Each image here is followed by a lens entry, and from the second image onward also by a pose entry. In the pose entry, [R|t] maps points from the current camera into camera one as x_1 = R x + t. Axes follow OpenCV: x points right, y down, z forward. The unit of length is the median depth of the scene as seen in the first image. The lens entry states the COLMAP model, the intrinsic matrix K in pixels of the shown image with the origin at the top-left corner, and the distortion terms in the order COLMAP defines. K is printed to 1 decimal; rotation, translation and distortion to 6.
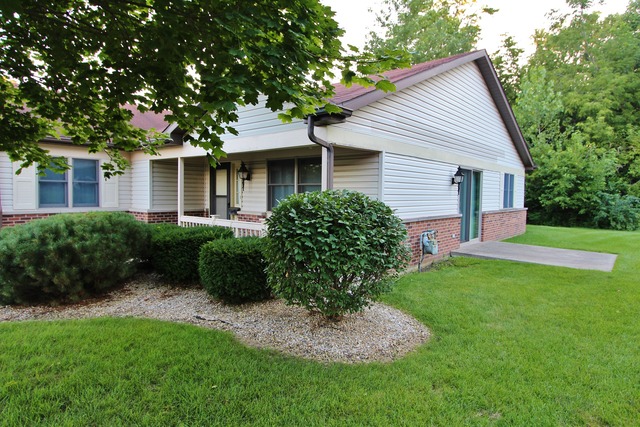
lens RADIAL K [[385.1, 0, 321.6], [0, 385.1, 208.9], [0, 0, 1]] dist [0.008034, -0.000977]
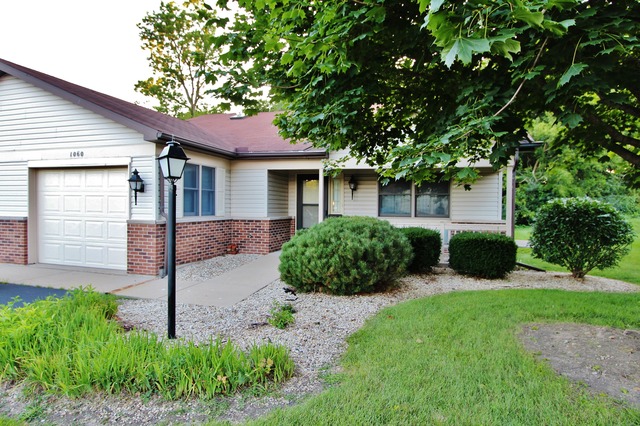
lens RADIAL K [[385.1, 0, 319.6], [0, 385.1, 212.1], [0, 0, 1]] dist [0.008034, -0.000977]
pose [[0.922047, -0.013078, 0.386856, -0.348399], [0.023176, 0.999501, -0.021449, 0.006536], [-0.386383, 0.028743, 0.921891, -0.007583]]
